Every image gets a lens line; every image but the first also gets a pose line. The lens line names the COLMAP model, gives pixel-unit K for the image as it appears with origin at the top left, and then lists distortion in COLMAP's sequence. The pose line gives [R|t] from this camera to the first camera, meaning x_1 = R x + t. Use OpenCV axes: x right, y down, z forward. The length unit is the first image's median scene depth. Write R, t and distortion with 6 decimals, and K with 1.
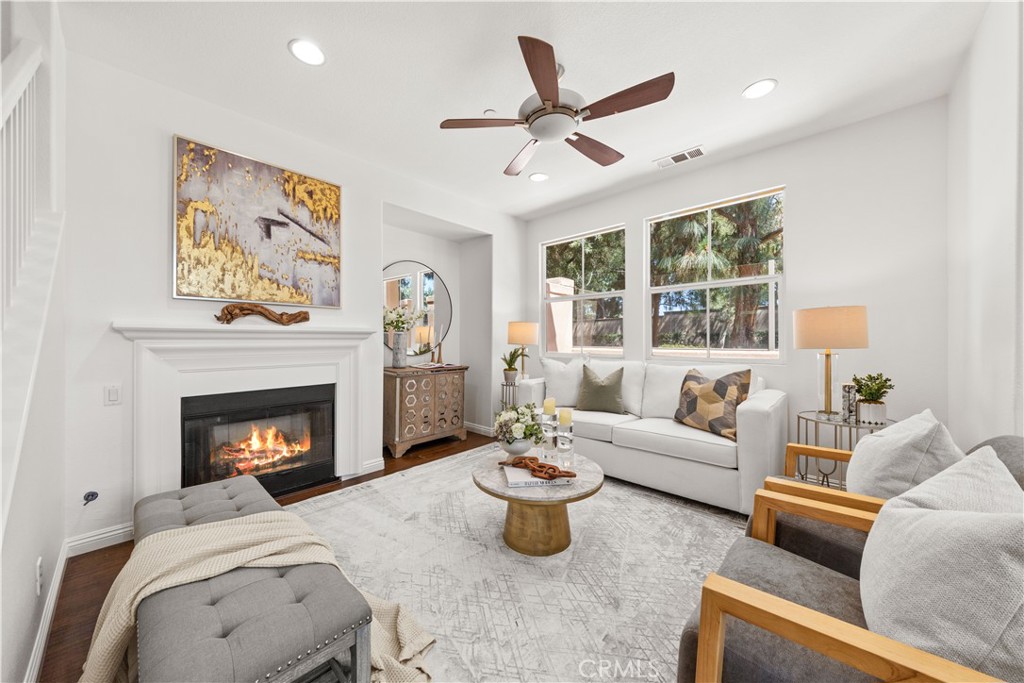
lens RADIAL K [[342.9, 0, 513.0], [0, 342.9, 342.5], [0, 0, 1]] dist [-0.000122, 0.000001]
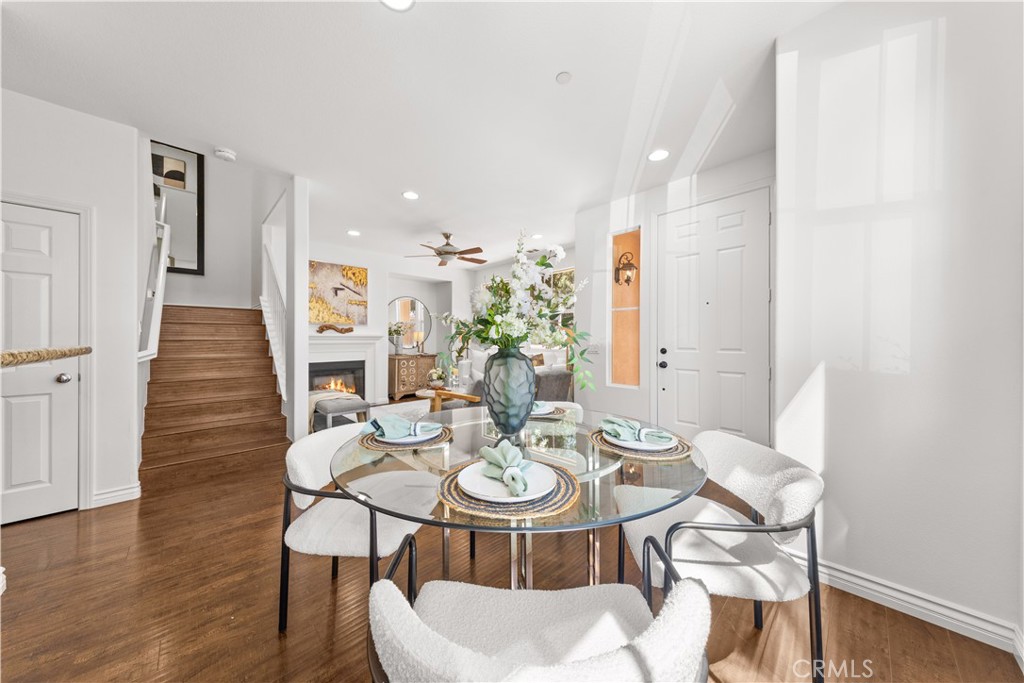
lens RADIAL K [[342.9, 0, 529.8], [0, 342.9, 342.8], [0, 0, 1]] dist [-0.000122, 0.000001]
pose [[0.999176, 0.002681, -0.040509, 0.609219], [-0.002582, 0.999994, 0.002490, 0.001570], [0.040515, -0.002383, 0.999176, -1.119589]]
